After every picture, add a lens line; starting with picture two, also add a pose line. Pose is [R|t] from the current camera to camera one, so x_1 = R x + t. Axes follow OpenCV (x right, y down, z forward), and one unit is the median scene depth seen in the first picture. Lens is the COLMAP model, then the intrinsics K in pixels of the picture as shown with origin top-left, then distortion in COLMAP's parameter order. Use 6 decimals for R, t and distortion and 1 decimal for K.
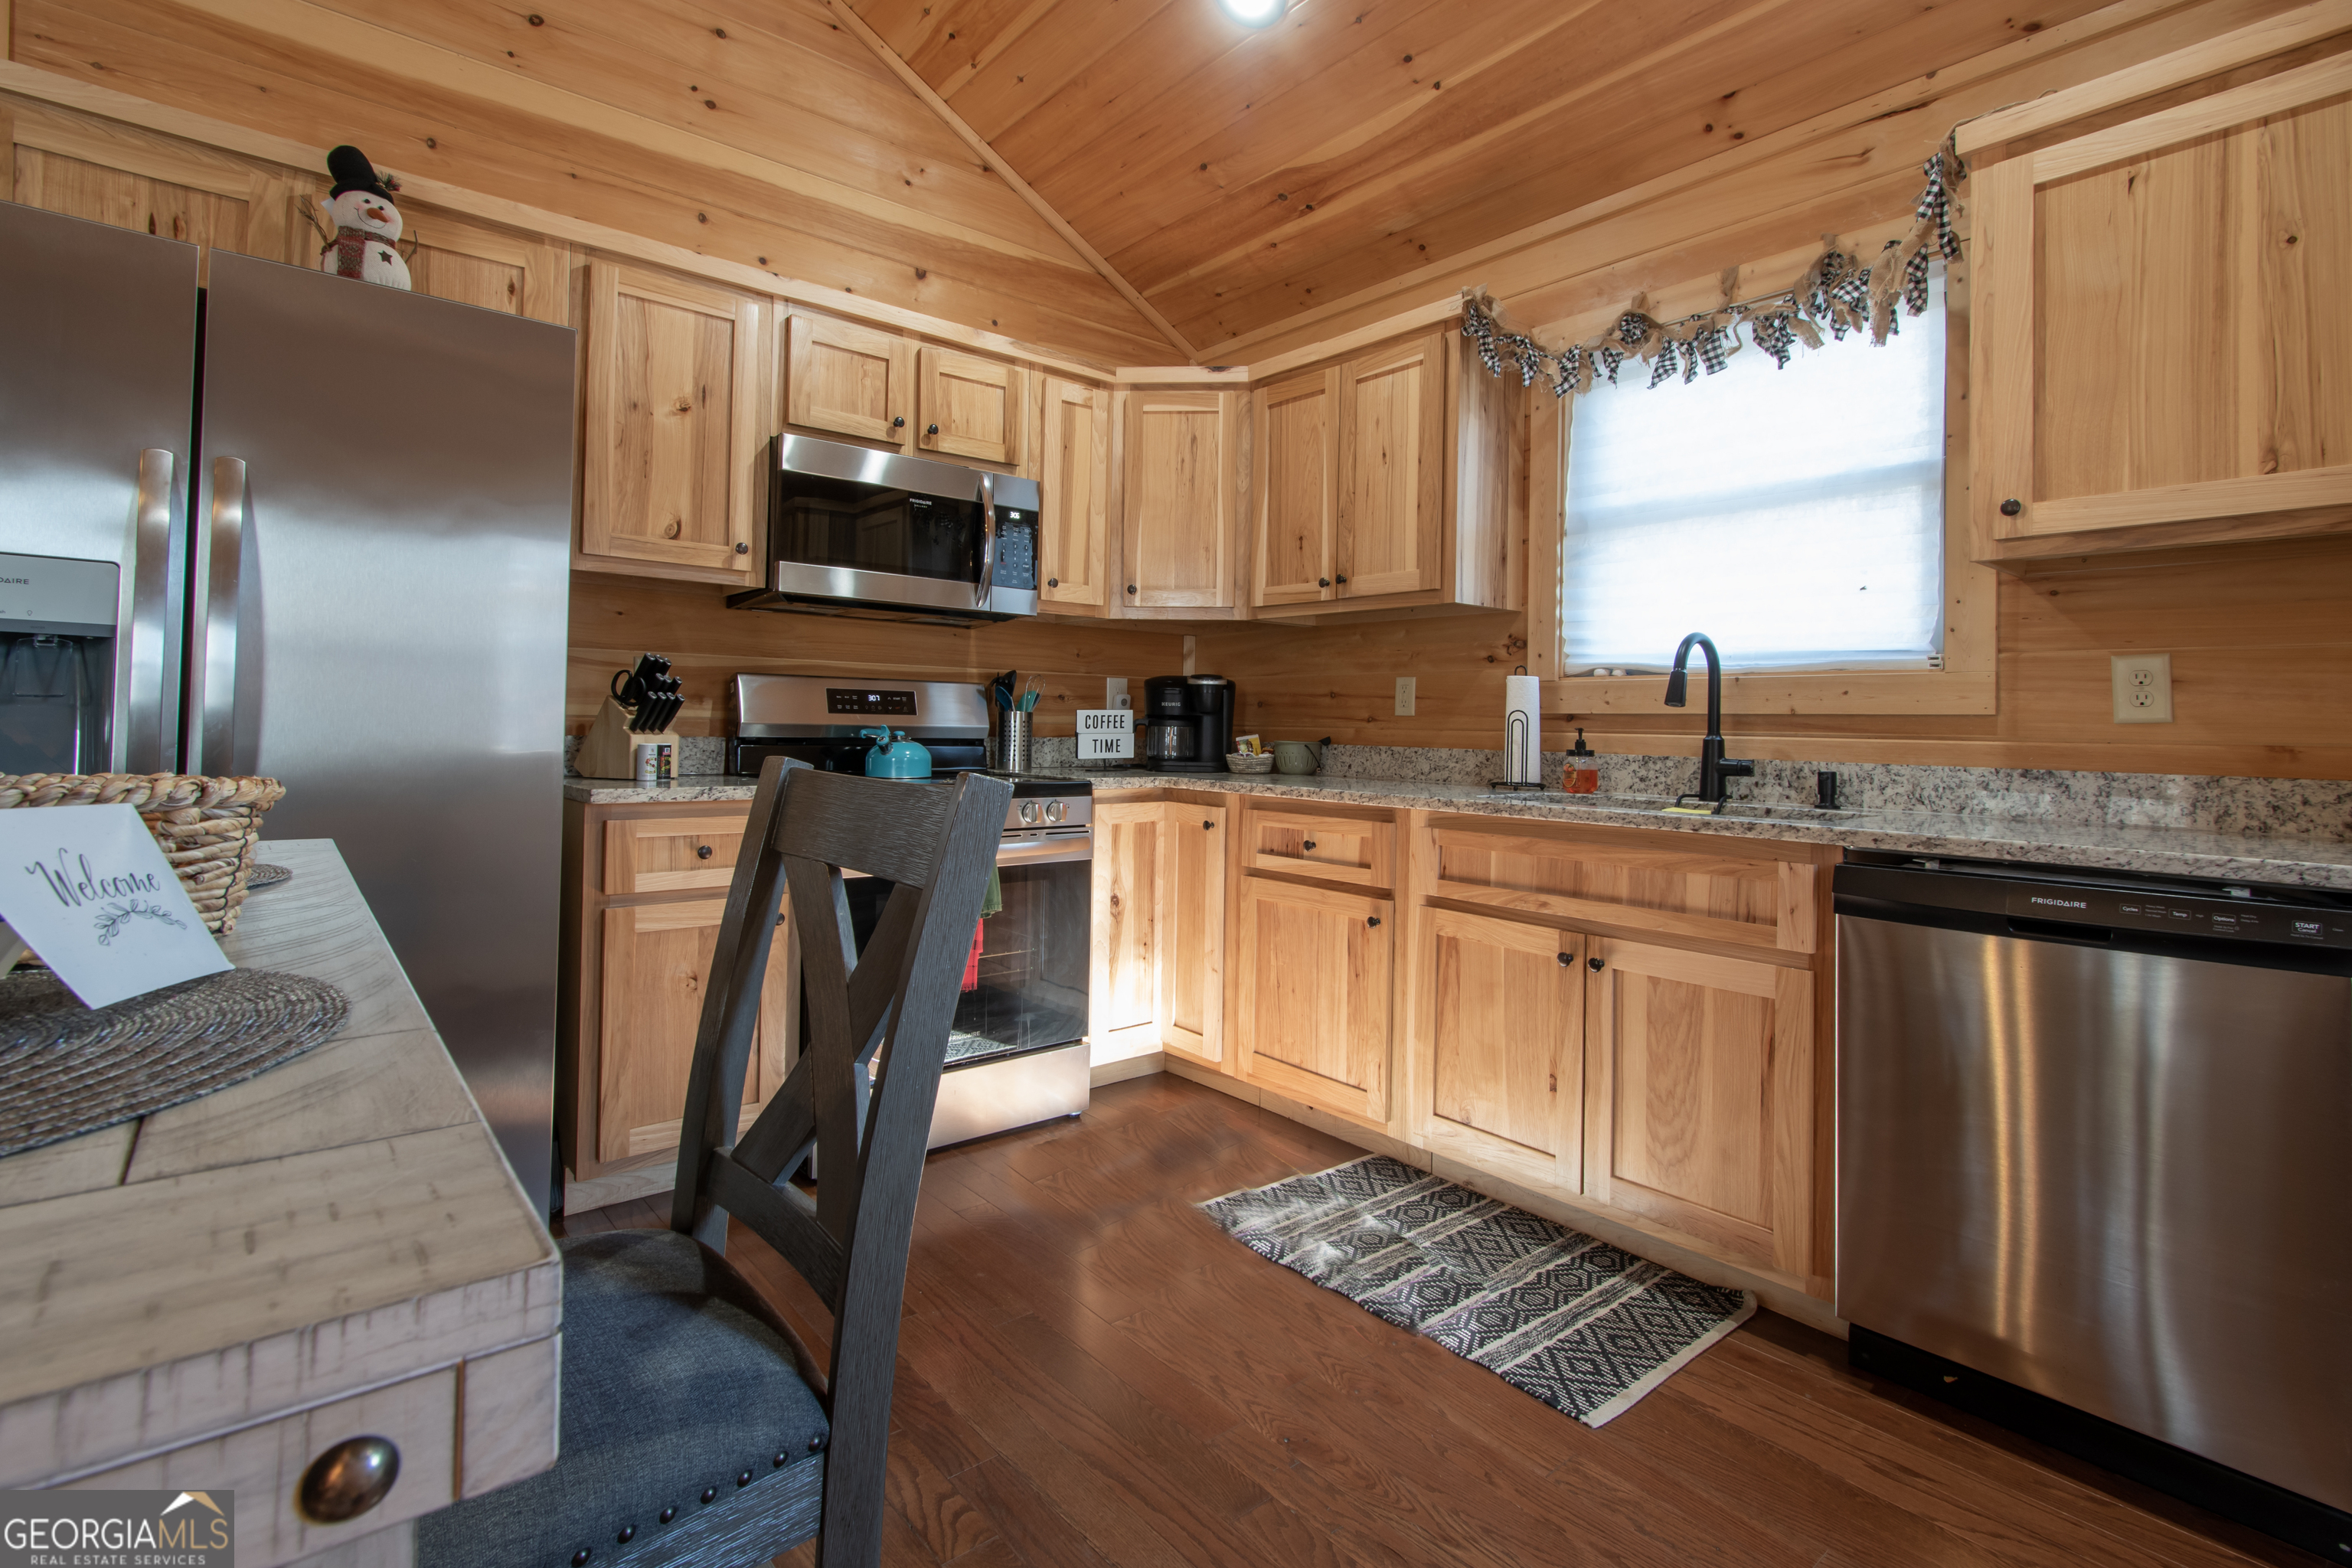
lens RADIAL K [[1096.1, 0, 1186.1], [0, 1096.1, 735.6], [0, 0, 1]] dist [0.000836, -0.000774]
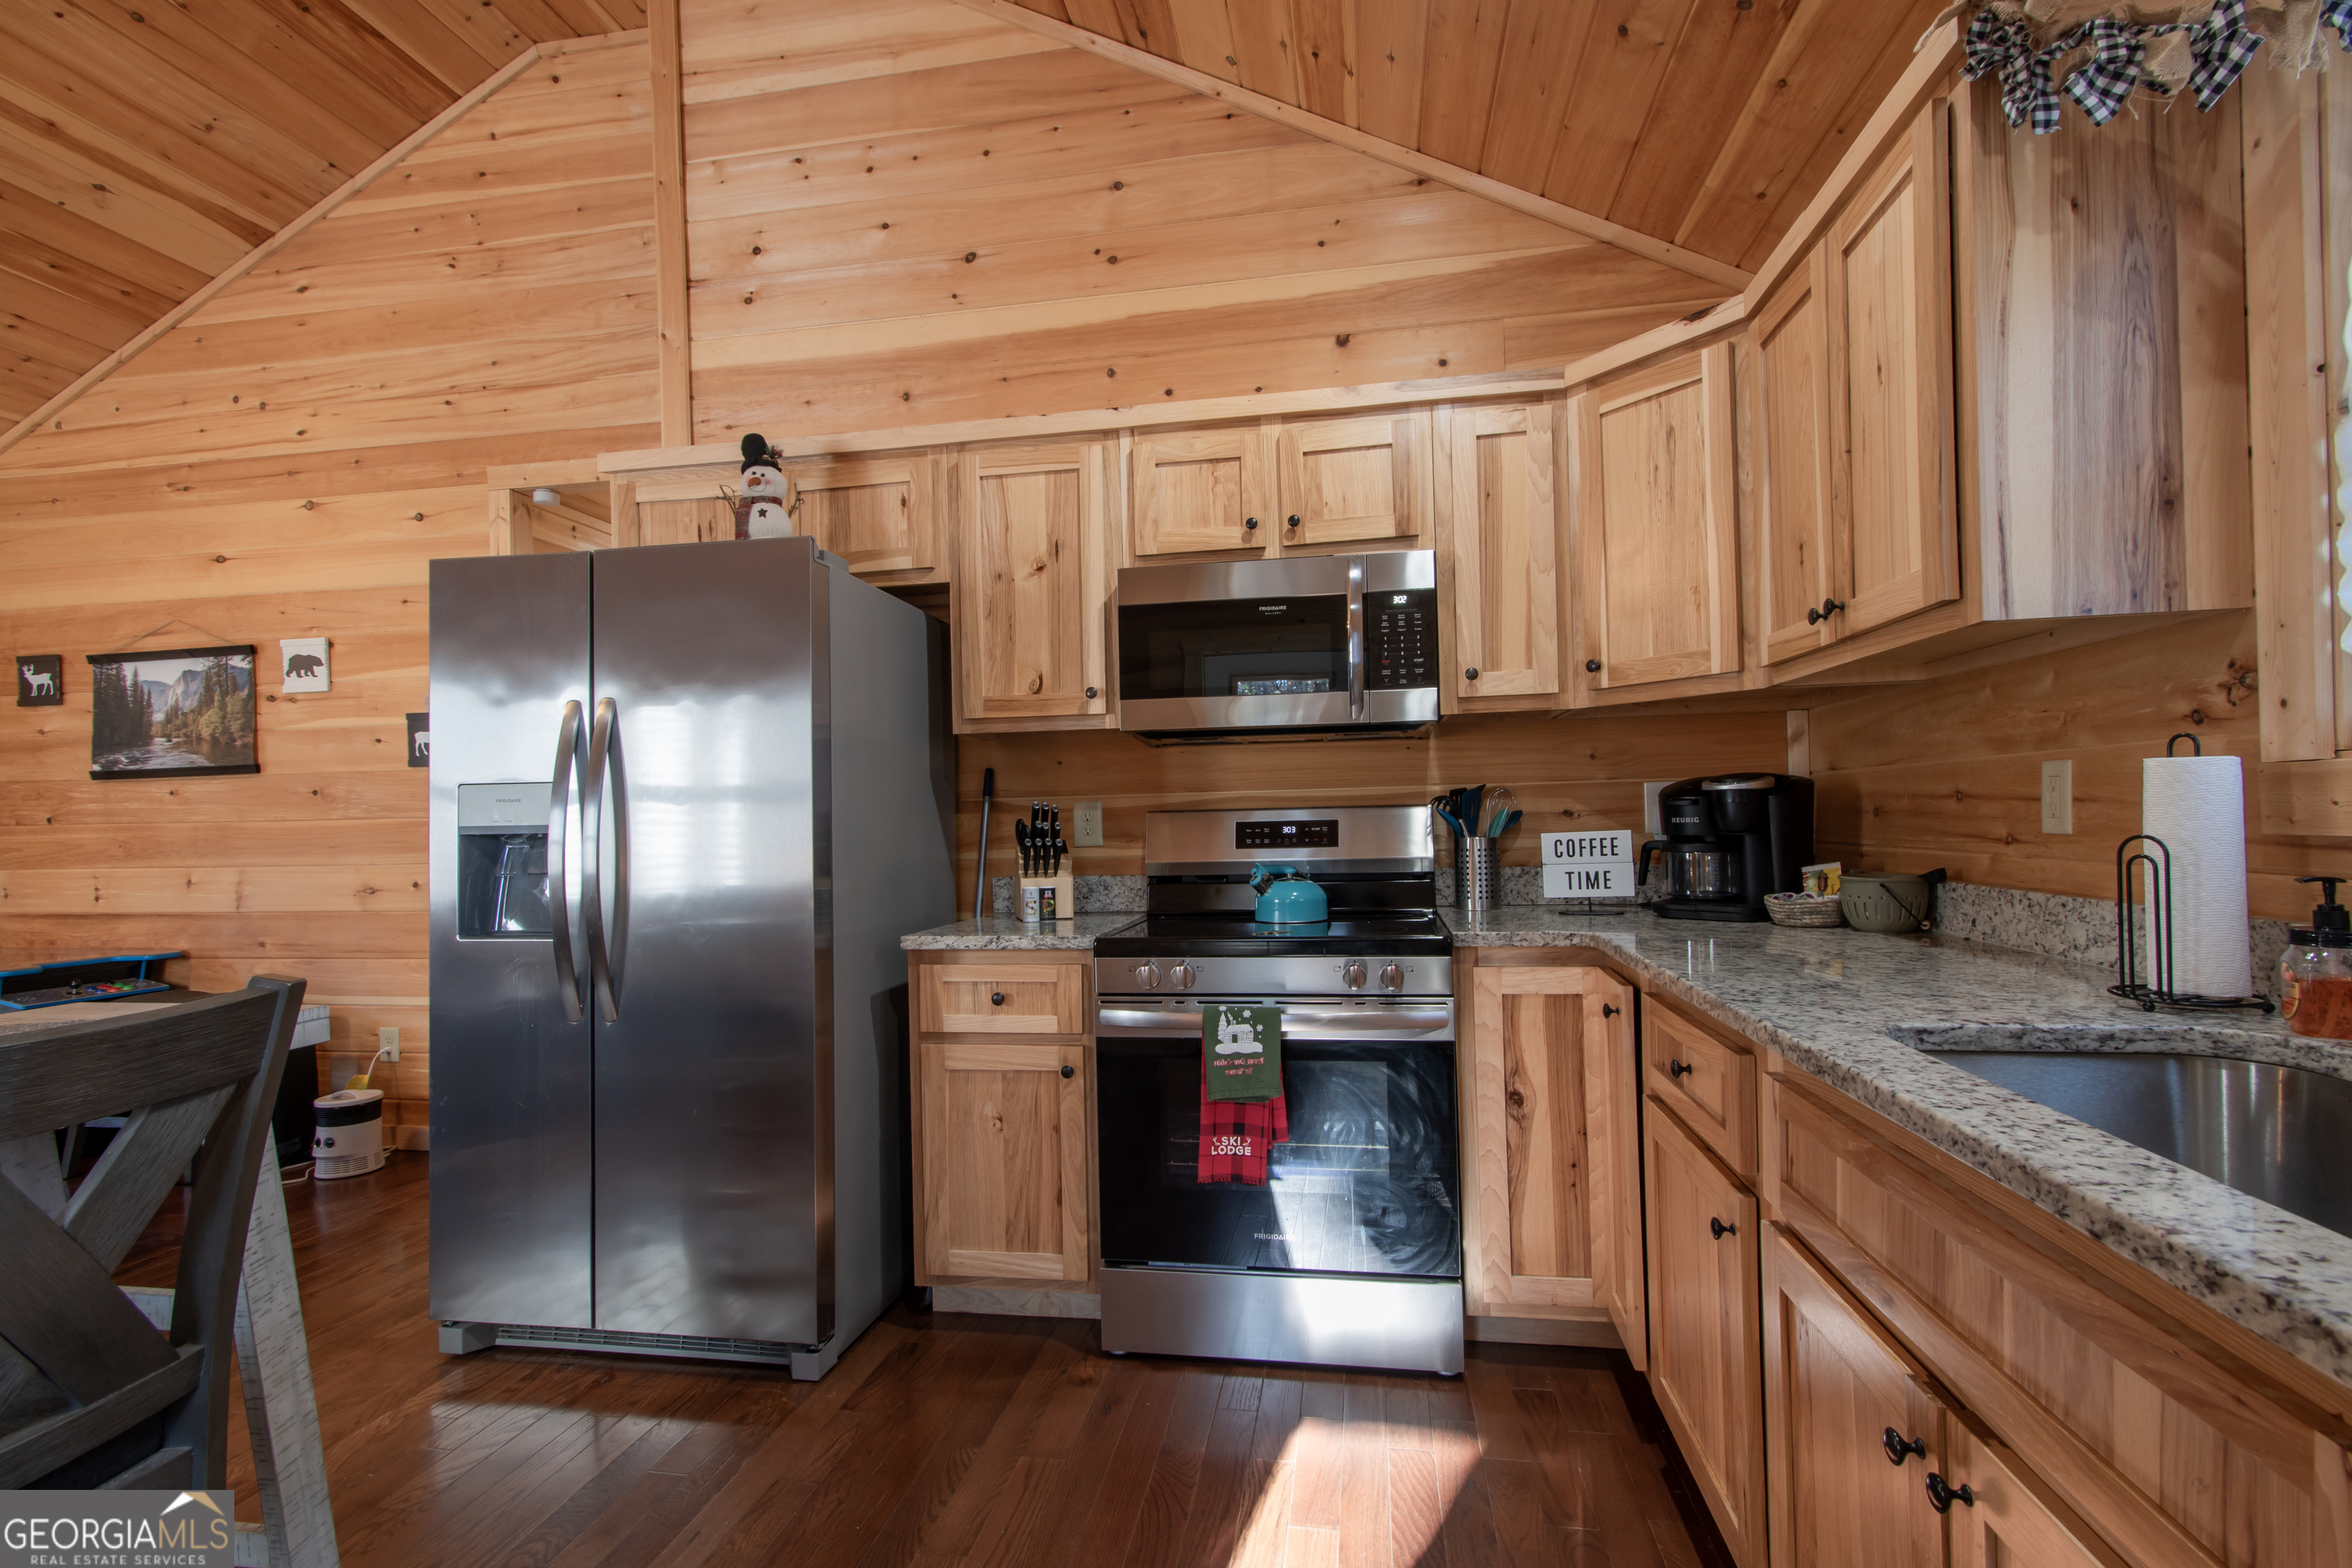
lens RADIAL K [[1082.5, 0, 1182.2], [0, 1082.5, 829.4], [0, 0, 1]] dist [0.000927, -0.000602]
pose [[0.645602, -0.025608, -0.763244, 0.358189], [0.029010, 0.999539, -0.008998, -0.030601], [0.763123, -0.016332, 0.646047, 0.375659]]
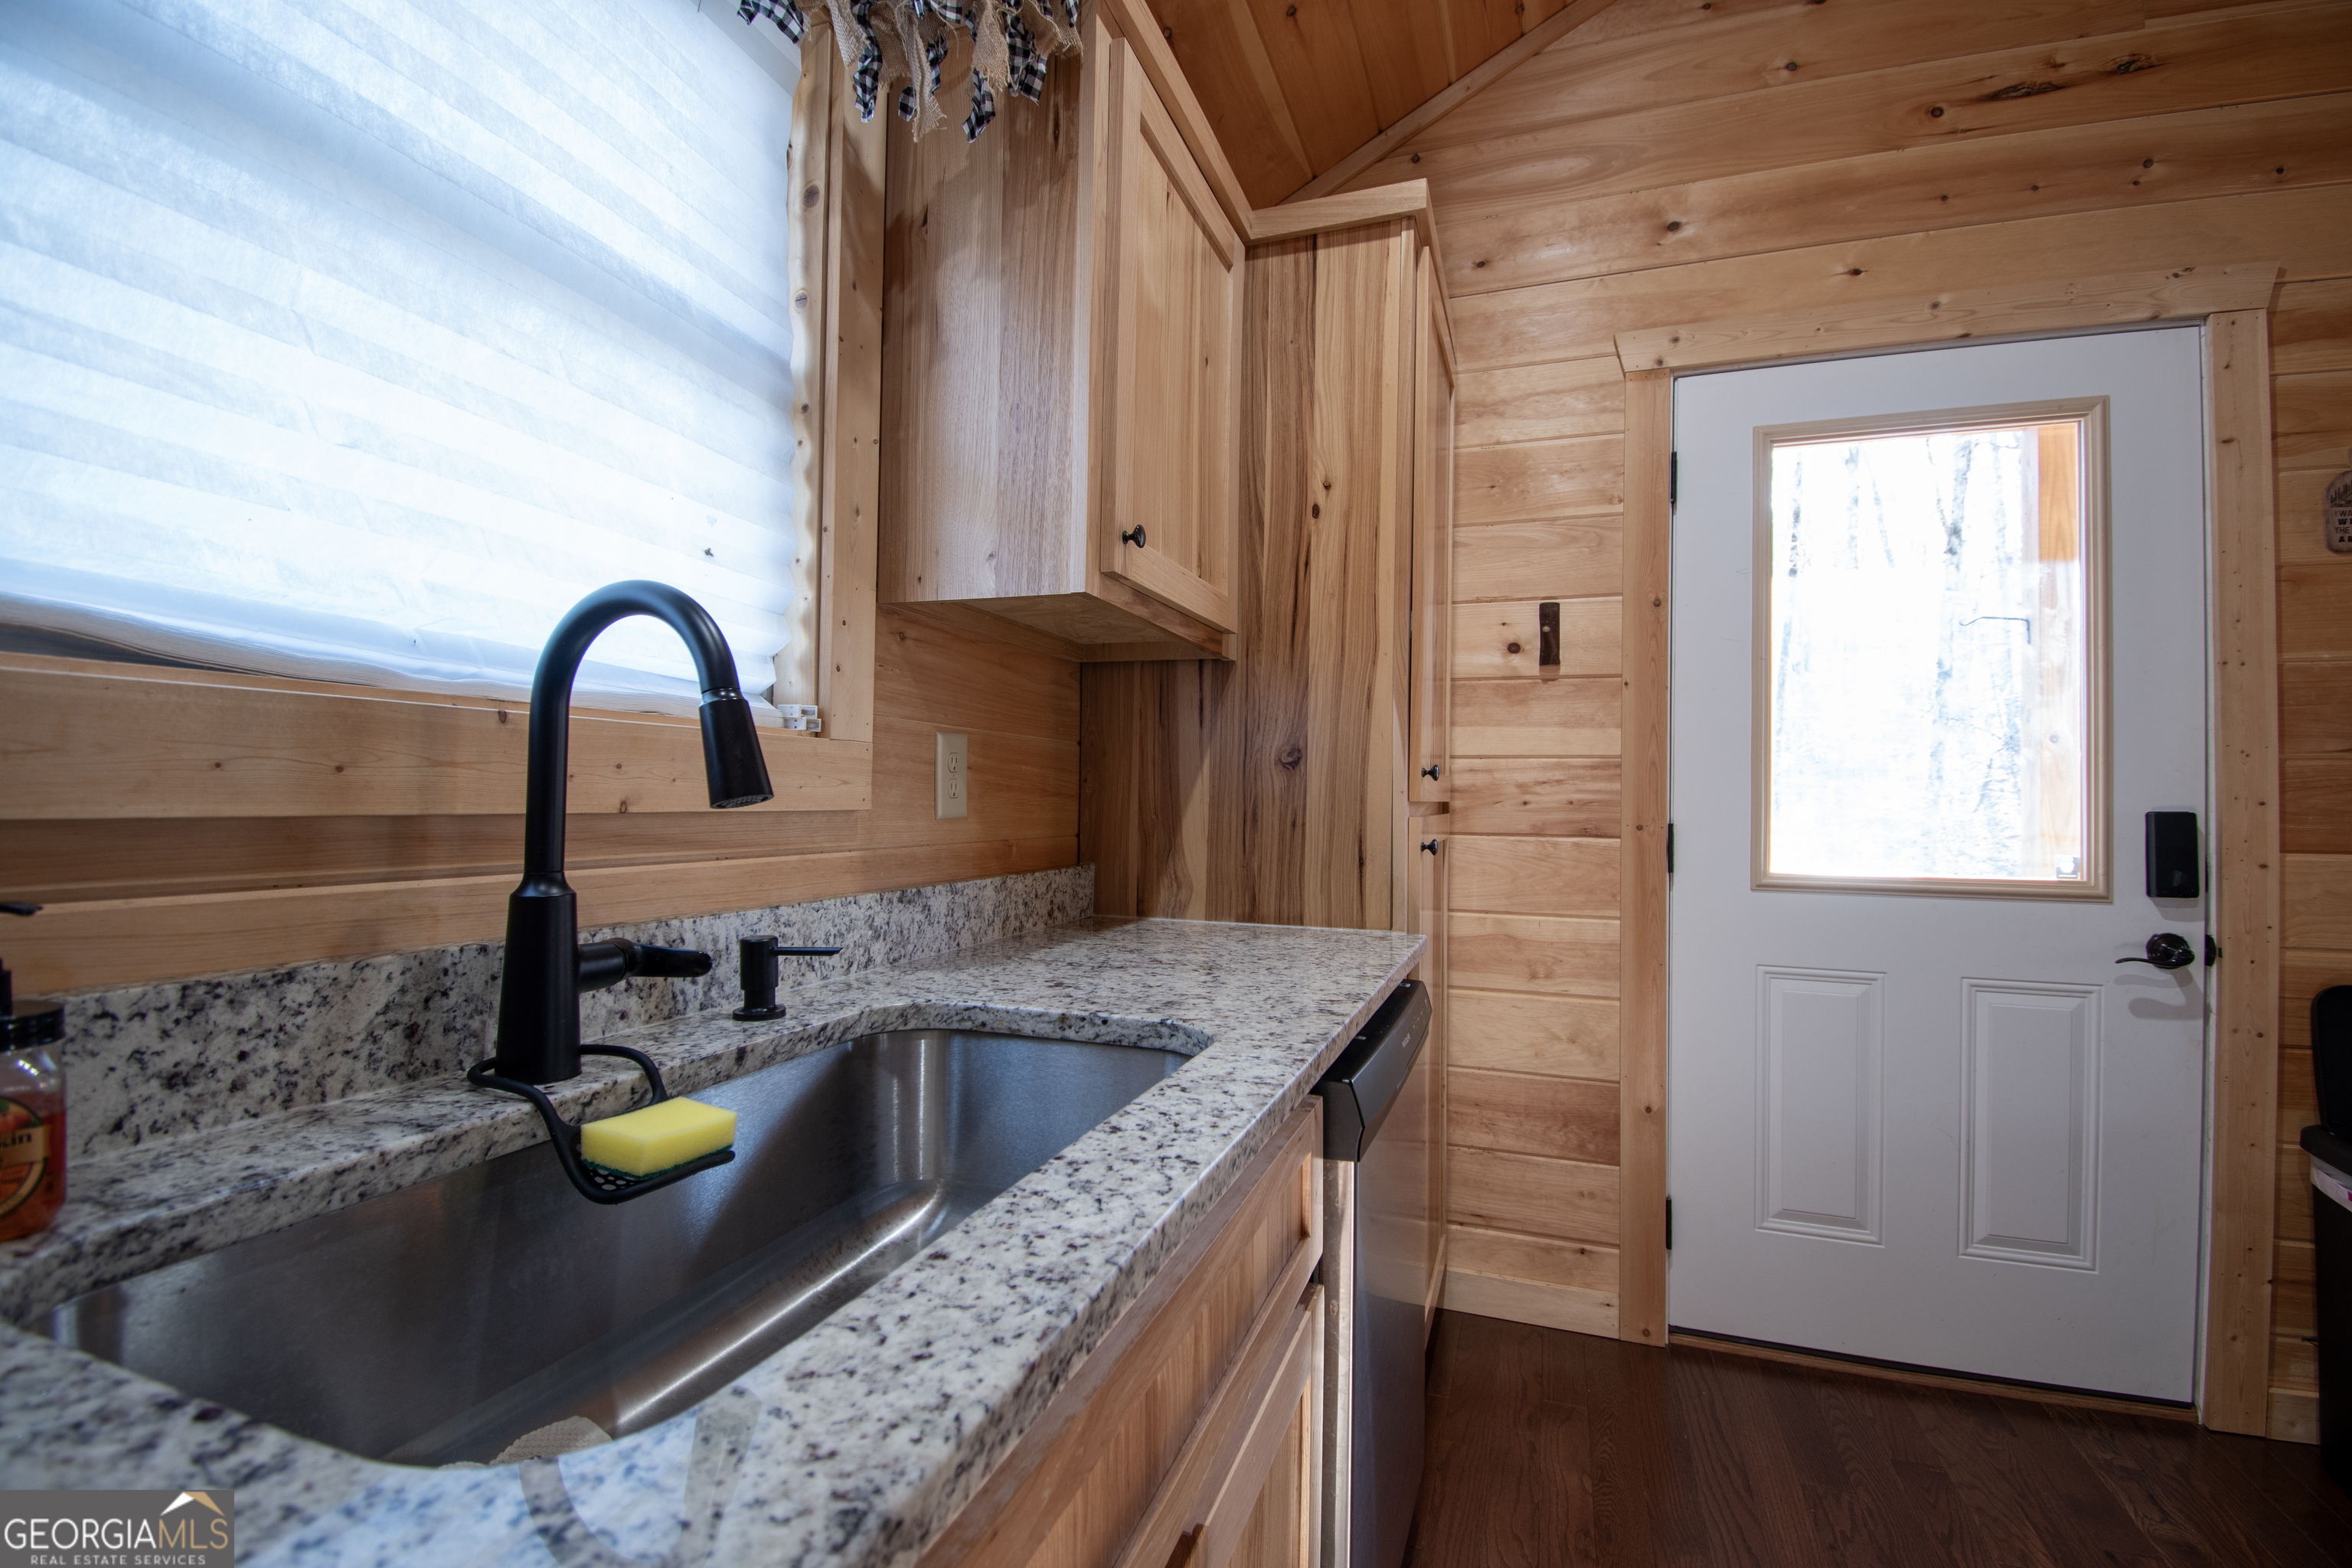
lens RADIAL K [[1049.4, 0, 1179.3], [0, 1049.4, 793.5], [0, 0, 1]] dist [0.001969, -0.000472]
pose [[-0.505547, -0.020510, 0.862555, 0.087971], [-0.016188, 0.999767, 0.014285, -0.028540], [-0.862647, -0.006742, -0.505761, 0.828164]]
